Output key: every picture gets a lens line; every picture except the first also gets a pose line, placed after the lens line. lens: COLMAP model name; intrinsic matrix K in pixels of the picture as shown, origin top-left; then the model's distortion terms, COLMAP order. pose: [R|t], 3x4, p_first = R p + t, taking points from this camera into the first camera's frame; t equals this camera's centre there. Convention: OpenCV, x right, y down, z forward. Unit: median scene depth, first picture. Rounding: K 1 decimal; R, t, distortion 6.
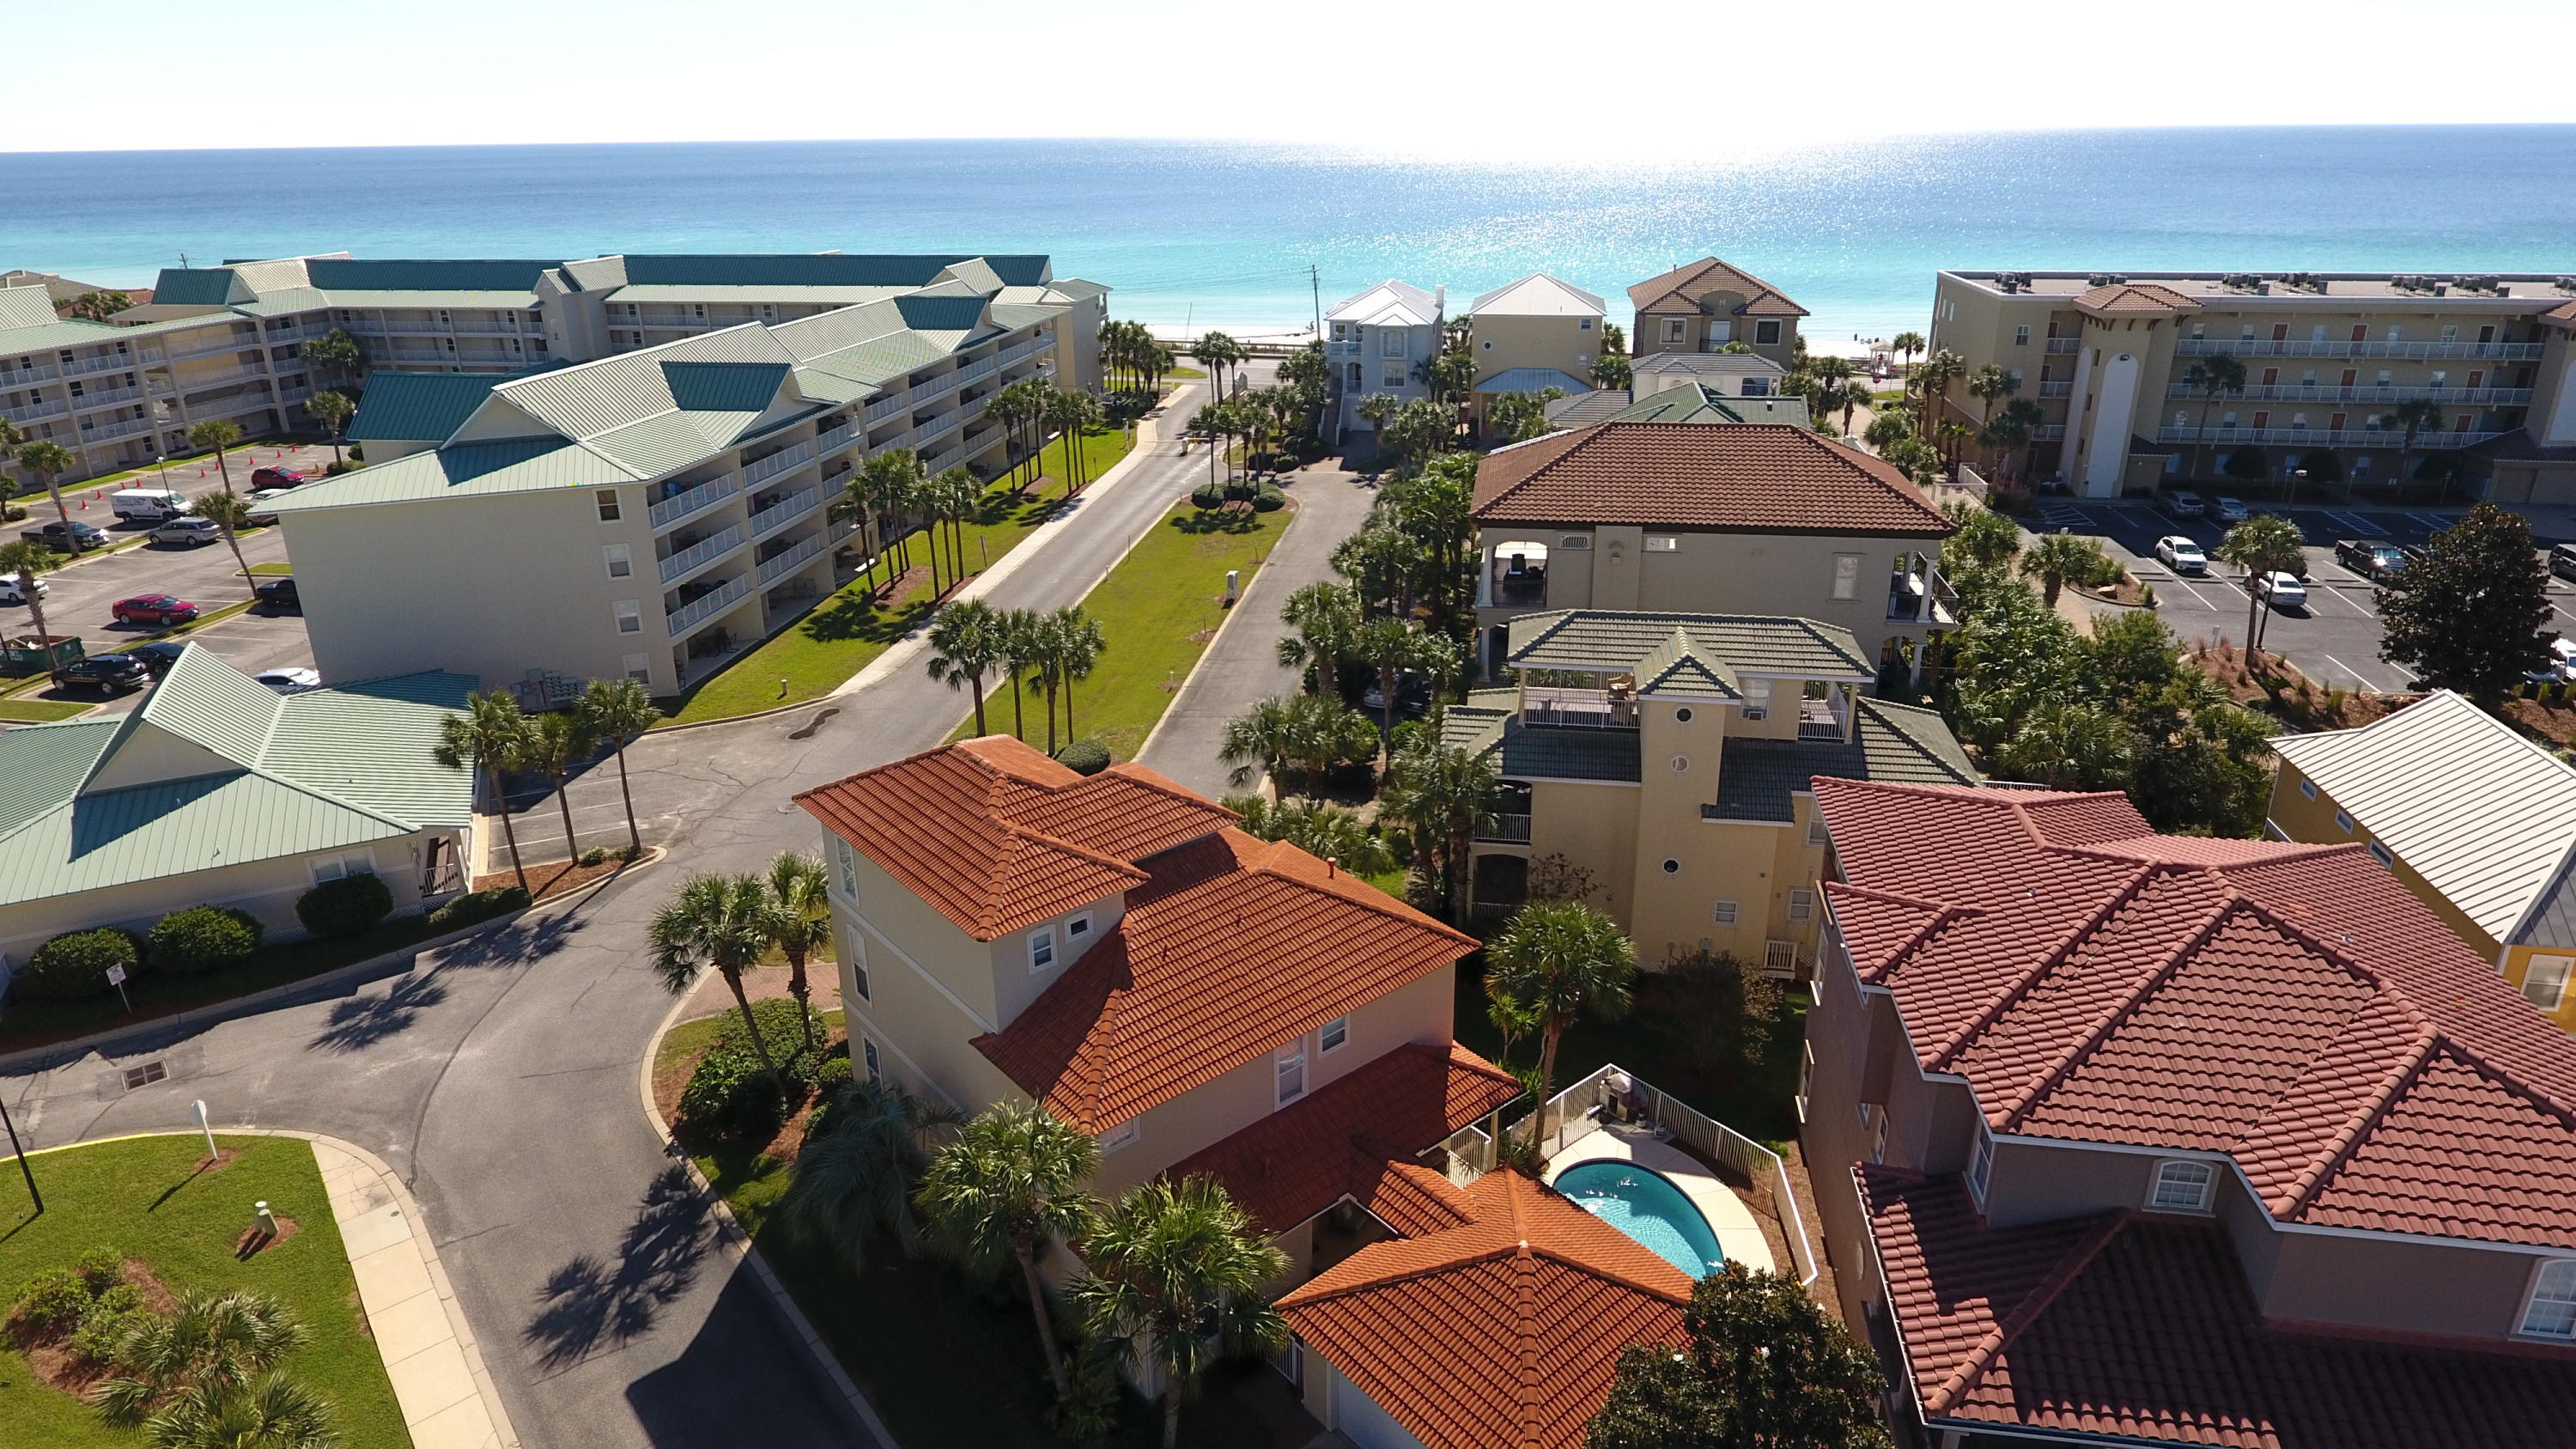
lens RADIAL K [[1503.3, 0, 1293.0], [0, 1503.3, 711.0], [0, 0, 1]] dist [-0.004904, -0.000813]
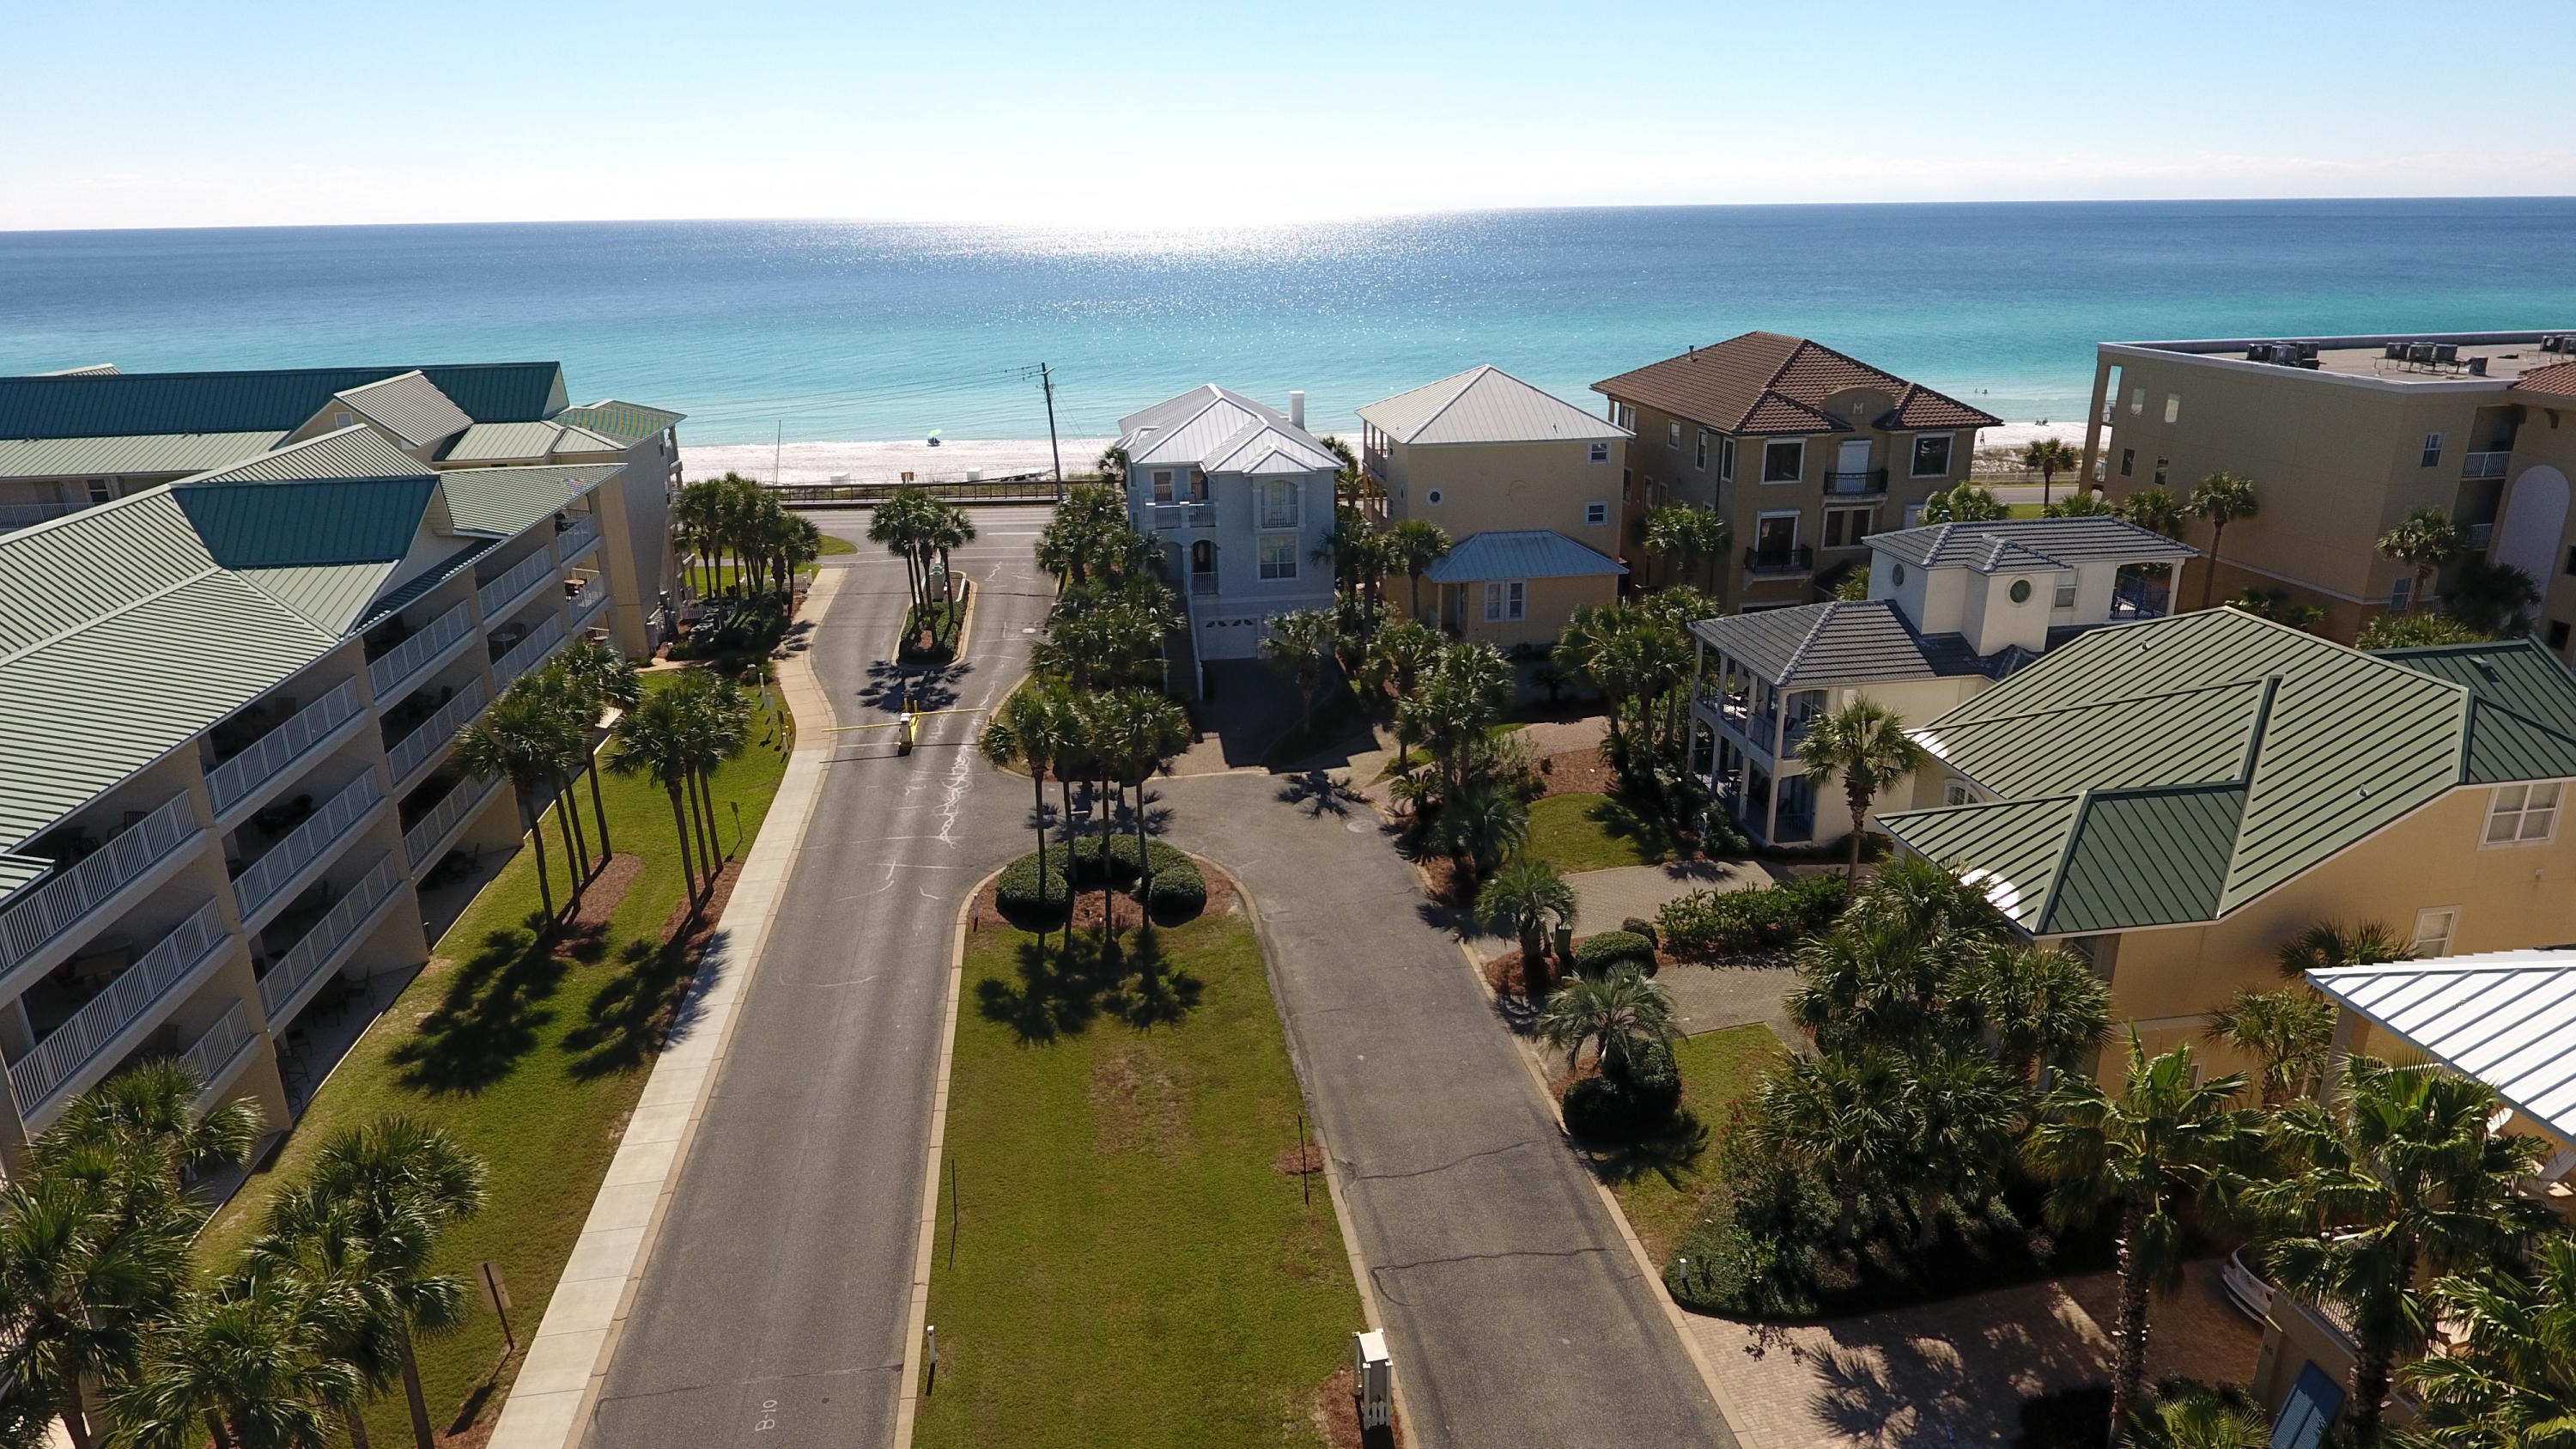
lens RADIAL K [[1517.0, 0, 1306.4], [0, 1517.0, 686.3], [0, 0, 1]] dist [-0.004179, -0.000888]
pose [[0.948998, -0.098720, 0.299428, -0.104166], [0.117363, 0.992074, -0.044885, -0.167925], [-0.292623, 0.077738, 0.953063, 0.524477]]
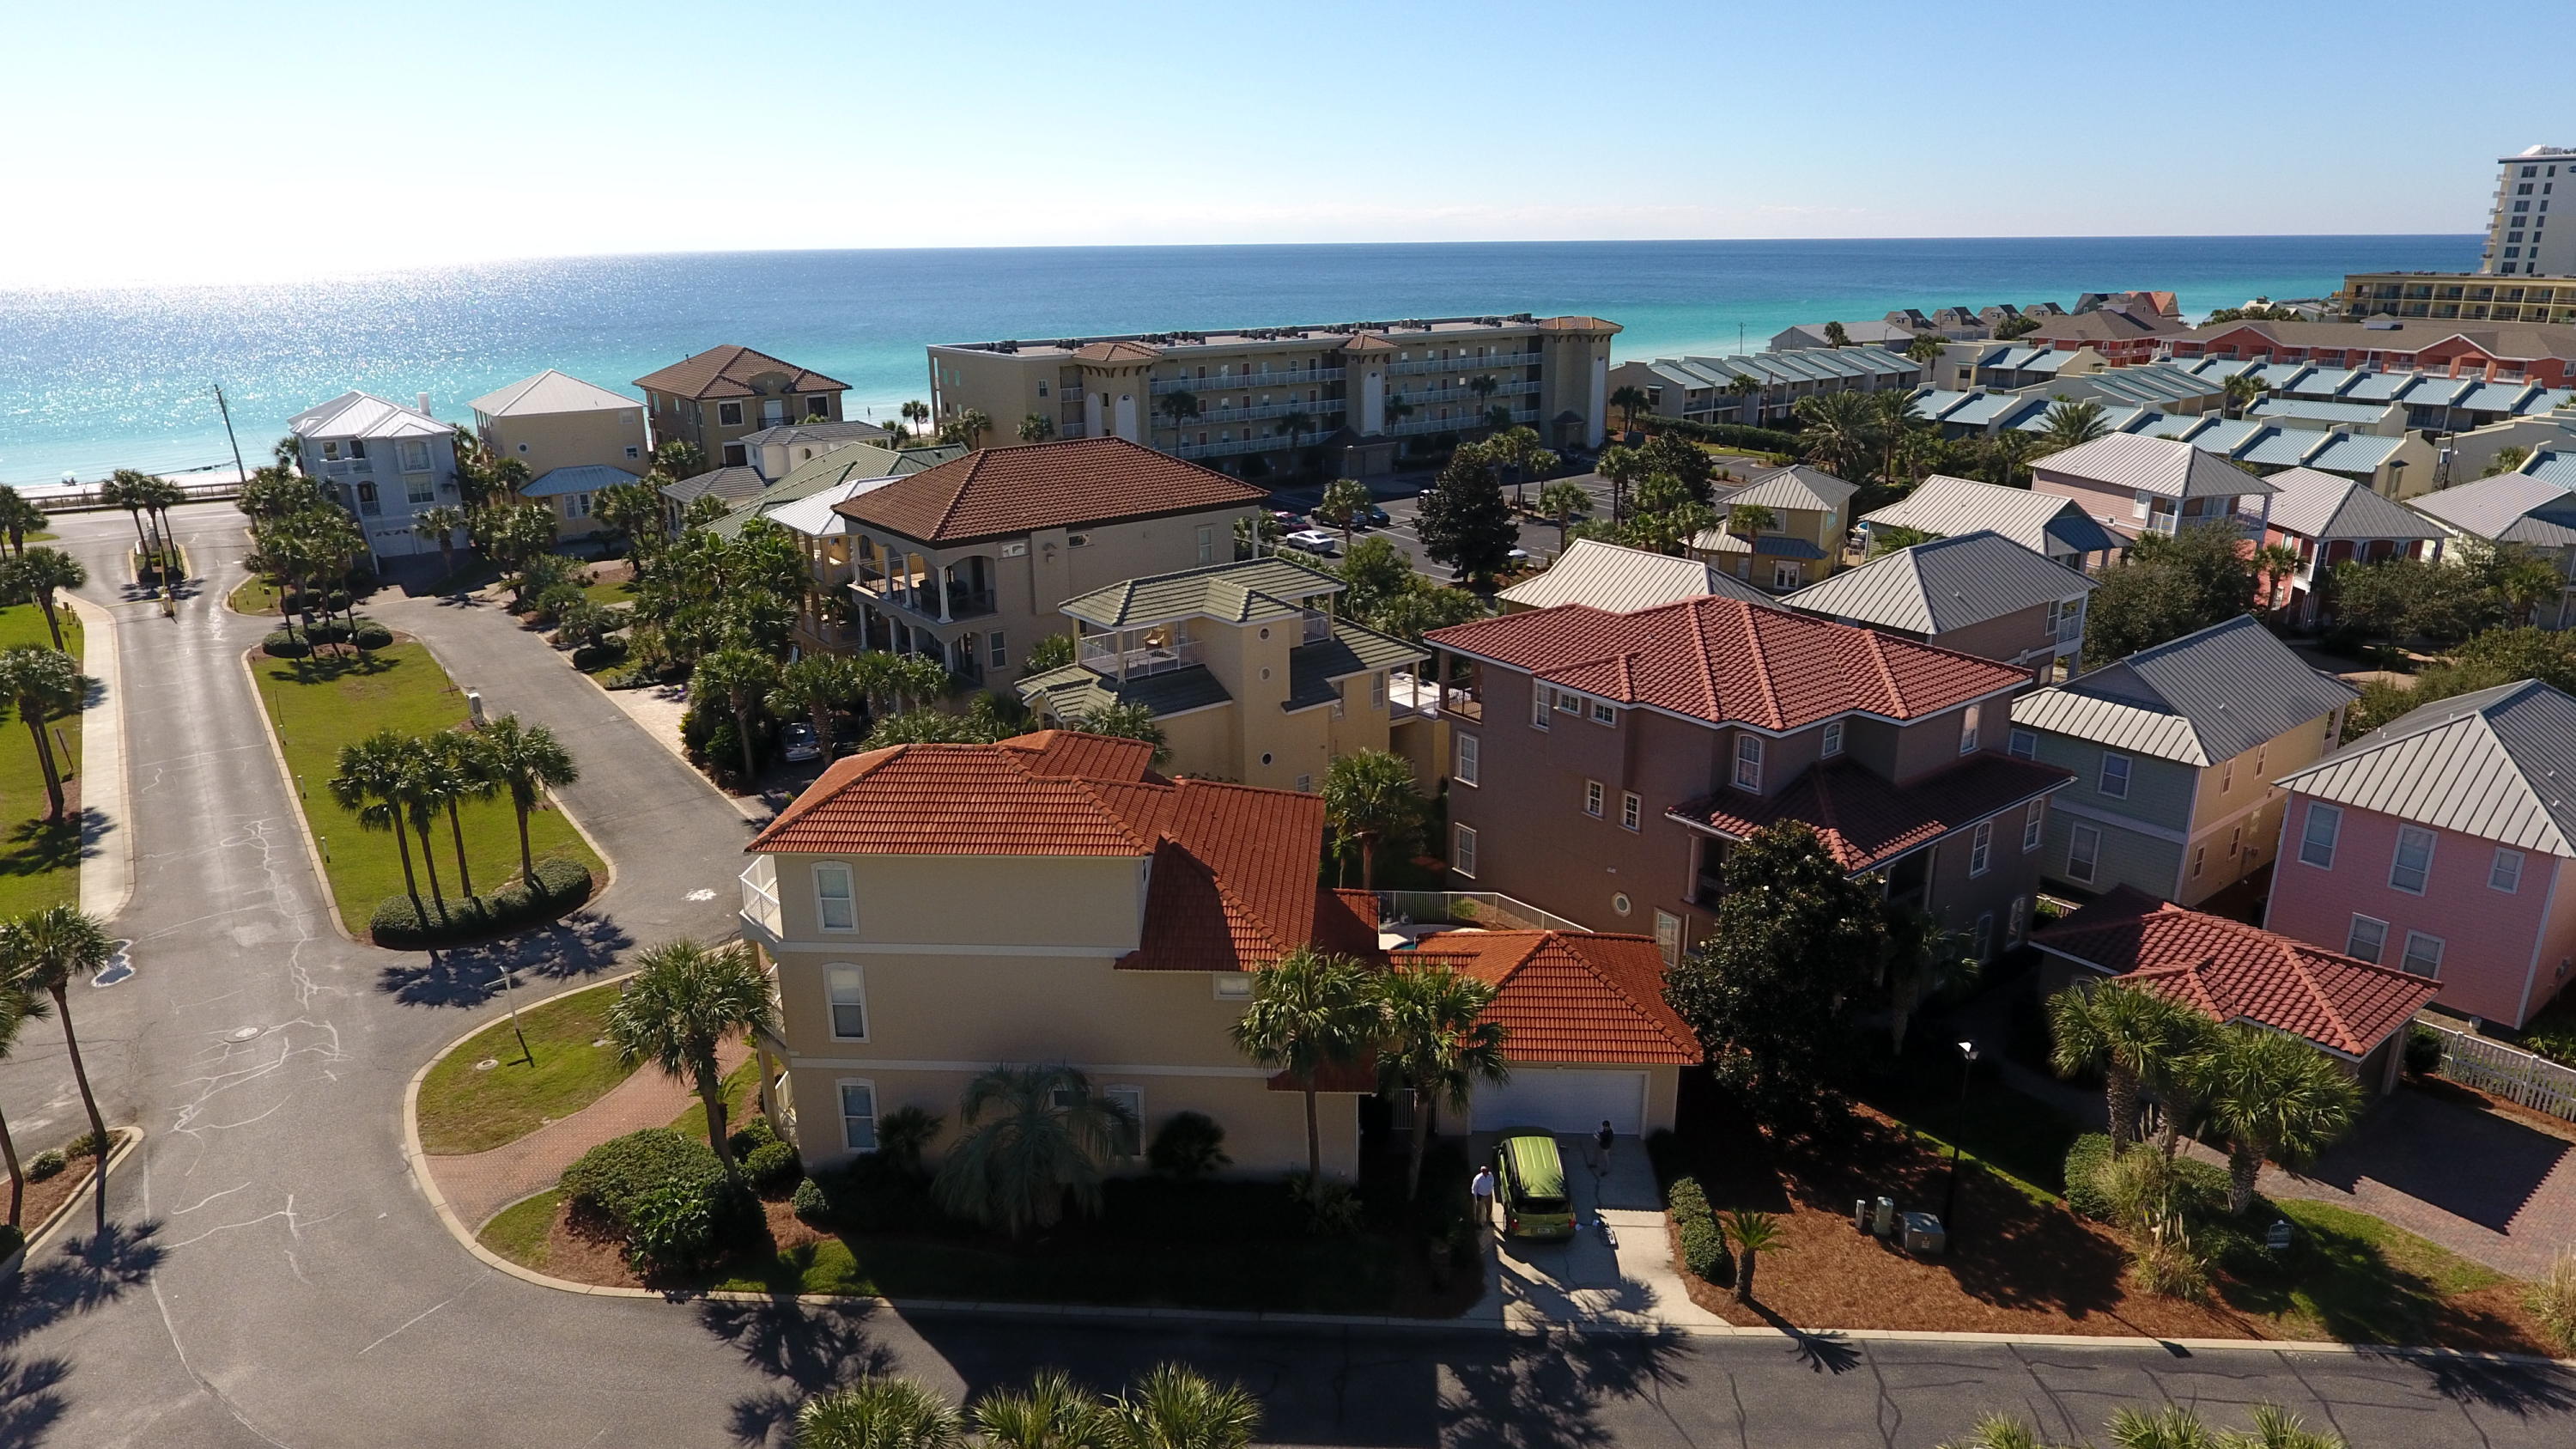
lens RADIAL K [[1503.3, 0, 1293.0], [0, 1503.3, 711.0], [0, 0, 1]] dist [-0.004904, -0.000813]
pose [[0.687481, -0.213949, 0.693971, -0.248498], [0.264869, 0.963660, 0.034700, 0.011059], [-0.676176, 0.159956, 0.719166, 0.030300]]
